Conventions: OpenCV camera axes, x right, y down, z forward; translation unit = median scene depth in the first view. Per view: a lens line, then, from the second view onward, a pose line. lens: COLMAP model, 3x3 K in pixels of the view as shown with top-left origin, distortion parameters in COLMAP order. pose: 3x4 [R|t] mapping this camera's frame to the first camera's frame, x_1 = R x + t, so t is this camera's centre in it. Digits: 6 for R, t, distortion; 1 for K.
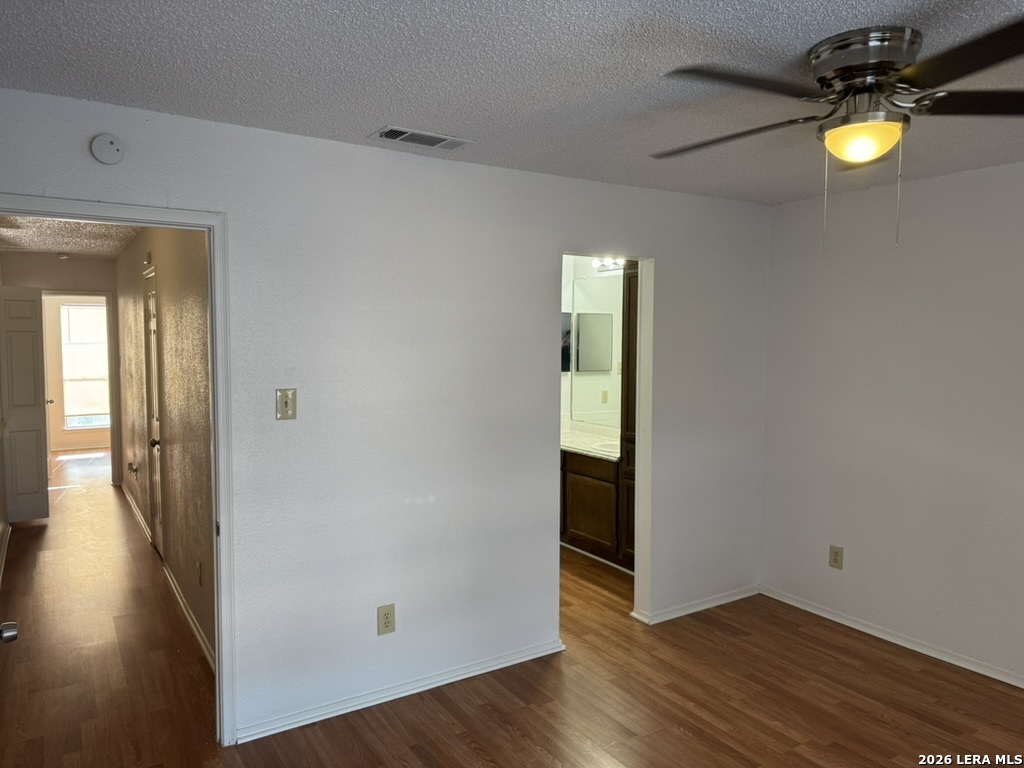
lens RADIAL K [[708.1, 0, 509.4], [0, 708.1, 383.8], [0, 0, 1]] dist [0.001812, -0.018604]
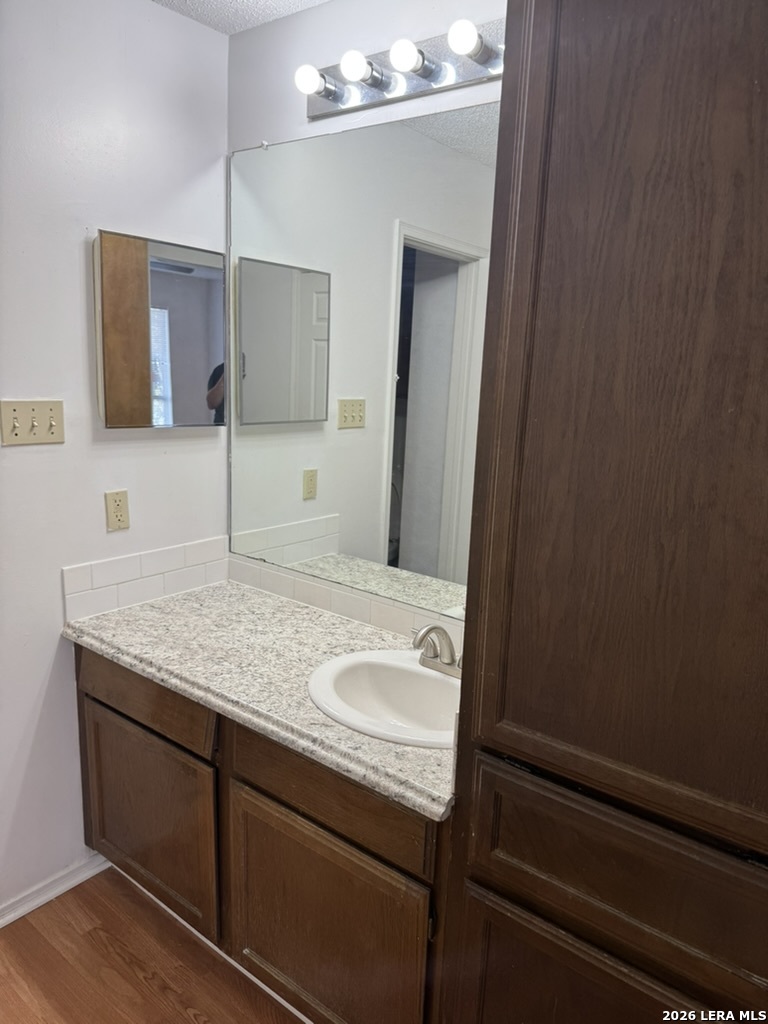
lens RADIAL K [[708.1, 0, 384.1], [0, 708.1, 515.0], [0, 0, 1]] dist [0.001812, -0.018604]
pose [[0.947850, -0.039700, 0.316236, 0.046444], [-0.005334, 0.990097, 0.140284, -0.023930], [-0.318673, -0.134655, 0.938251, 0.626875]]
